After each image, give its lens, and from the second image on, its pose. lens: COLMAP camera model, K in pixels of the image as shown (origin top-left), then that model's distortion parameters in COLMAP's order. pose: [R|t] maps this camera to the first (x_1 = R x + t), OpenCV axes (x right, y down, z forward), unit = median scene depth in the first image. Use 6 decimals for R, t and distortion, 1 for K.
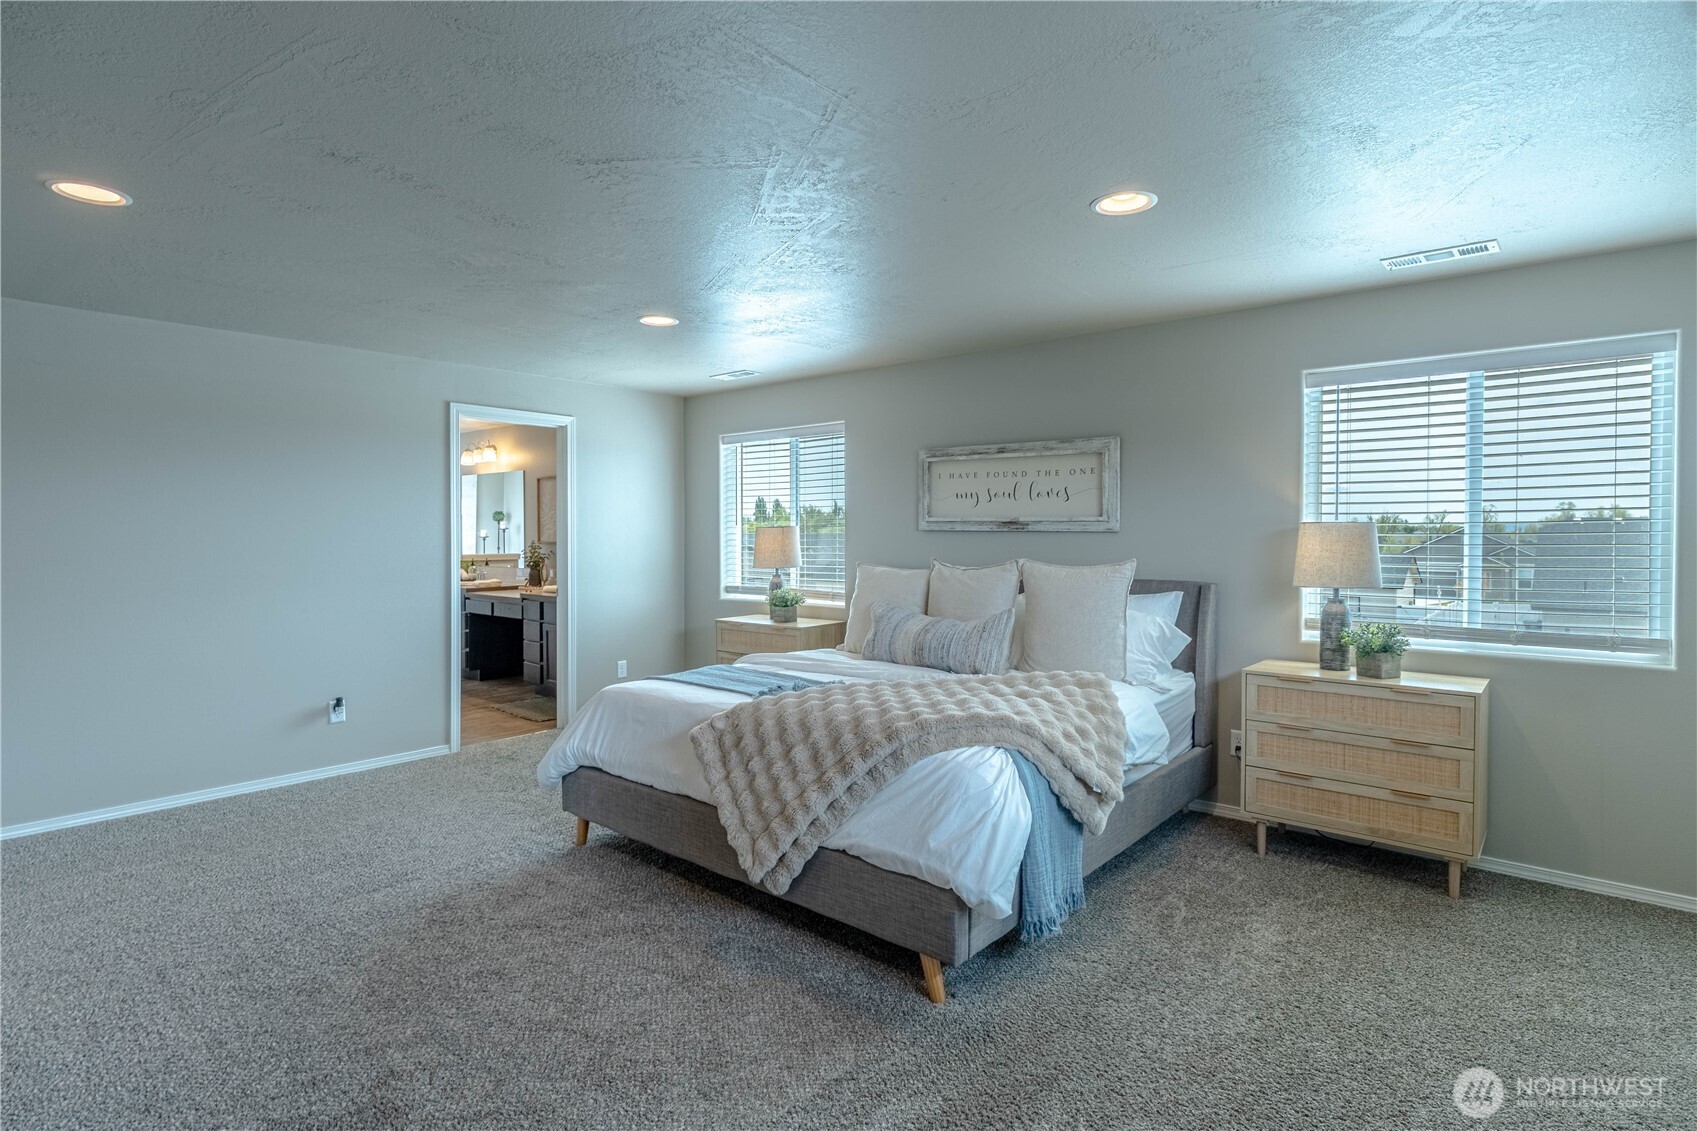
lens RADIAL K [[855.4, 0, 853.7], [0, 855.4, 557.3], [0, 0, 1]] dist [0.001450, 0.000047]
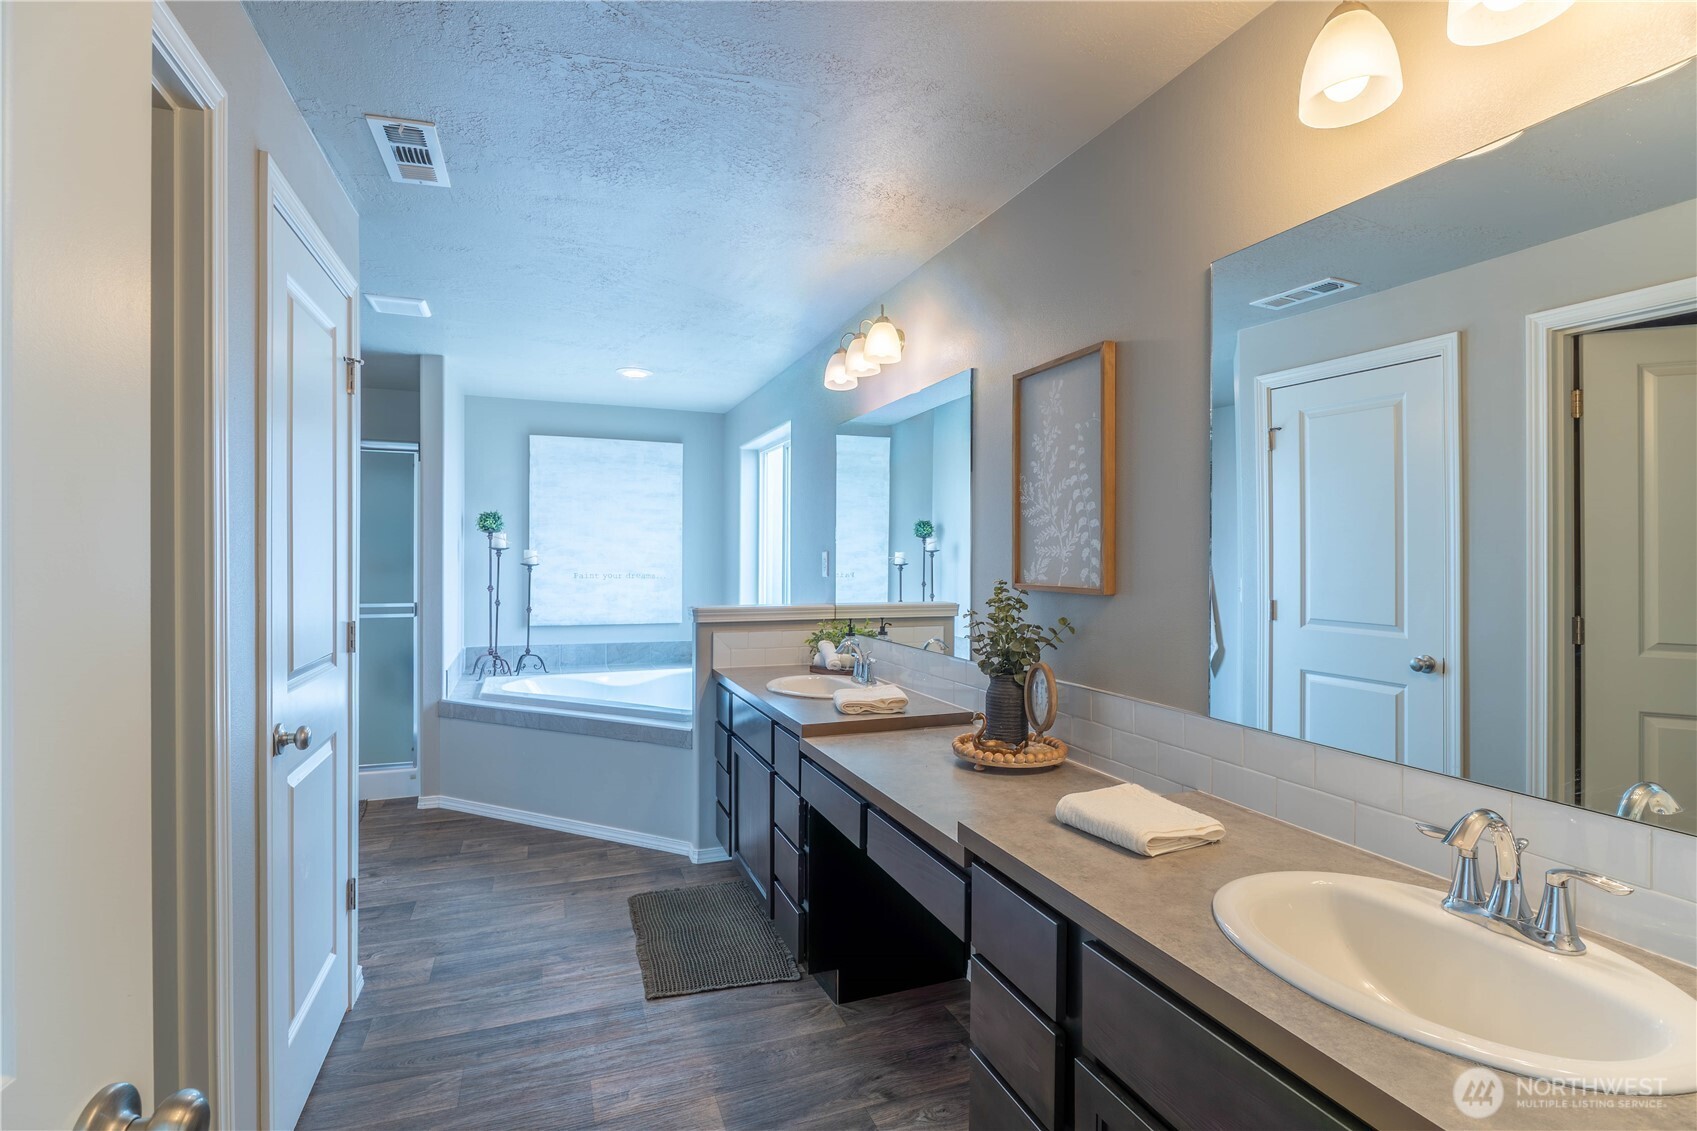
lens RADIAL K [[842.6, 0, 844.7], [0, 842.6, 562.7], [0, 0, 1]] dist [0.009147, -0.001005]
pose [[0.875254, 0.008145, -0.483595, -0.262516], [-0.020931, 0.999559, -0.021049, -0.017432], [0.483210, 0.028545, 0.875039, 0.669969]]
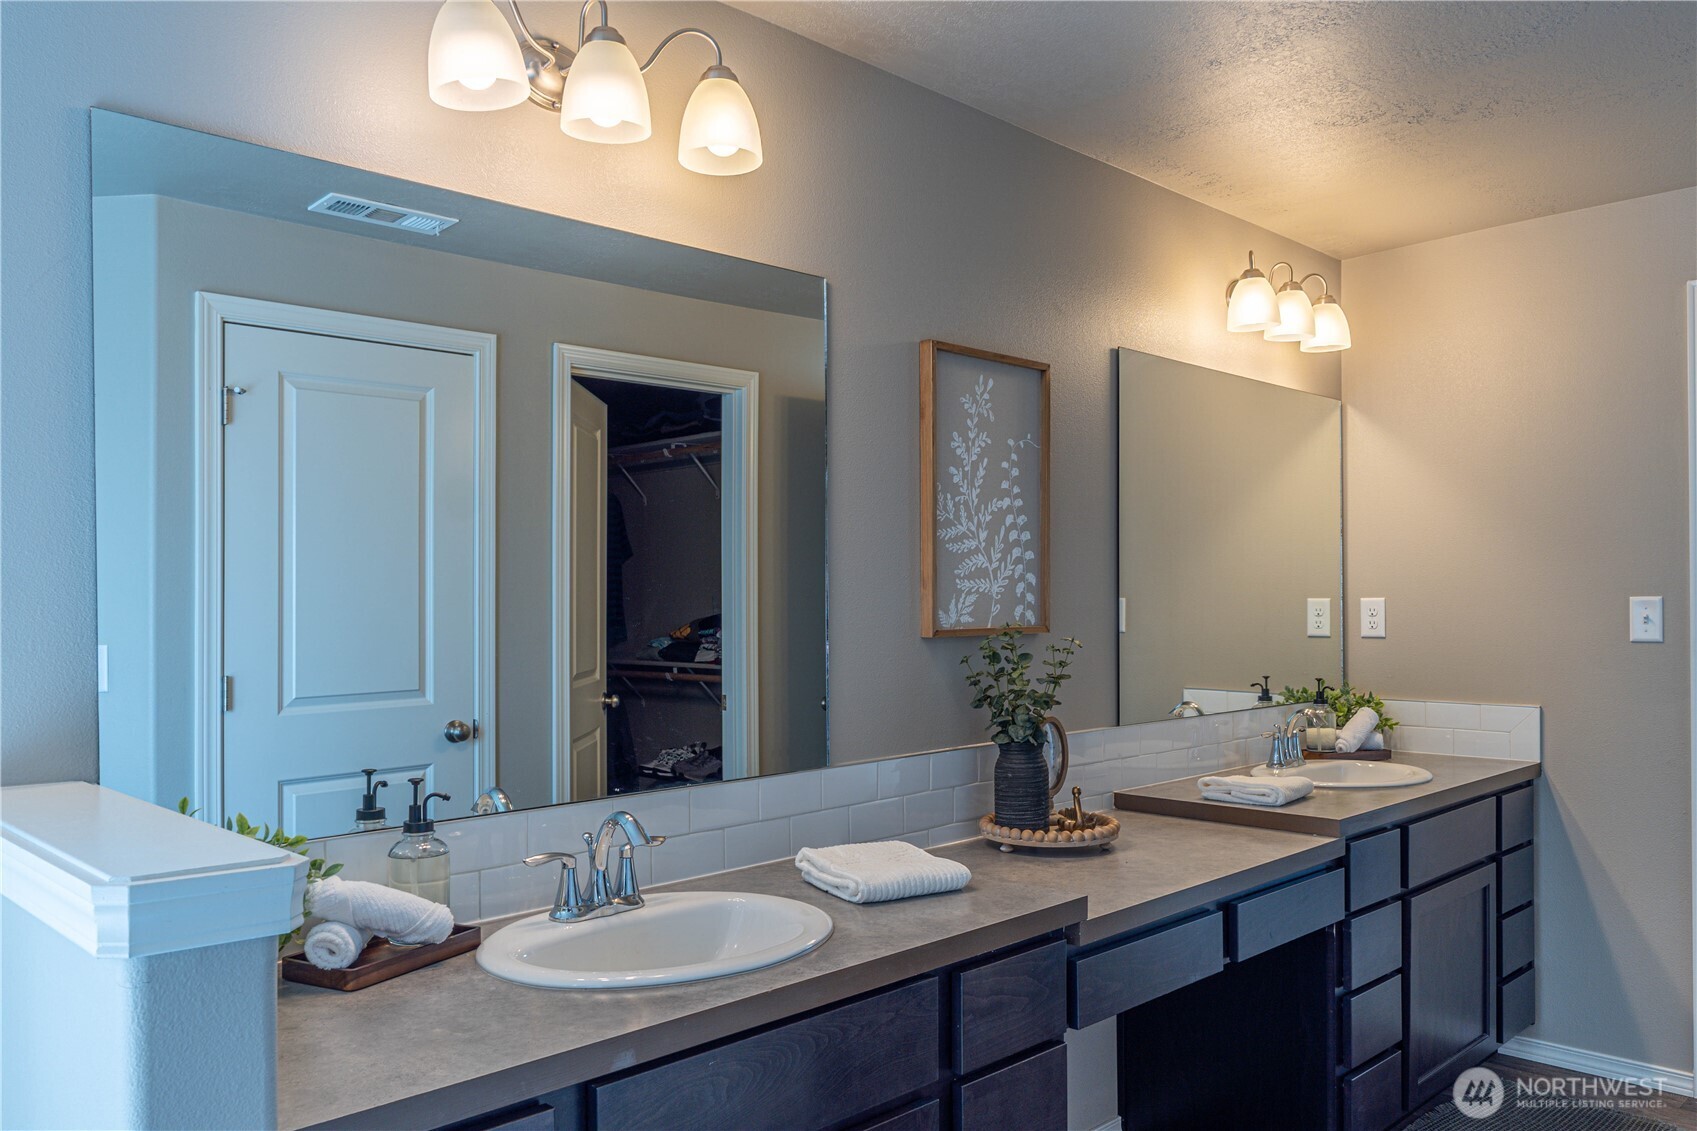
lens RADIAL K [[1263.3, 0, 847.4], [0, 1263.3, 580.6], [0, 0, 1]] dist [0.015314, 0.002223]
pose [[0.074369, 0.018304, 0.997063, -0.673020], [0.045345, 0.998735, -0.021717, -0.024154], [-0.996199, 0.046826, 0.073445, 0.956132]]
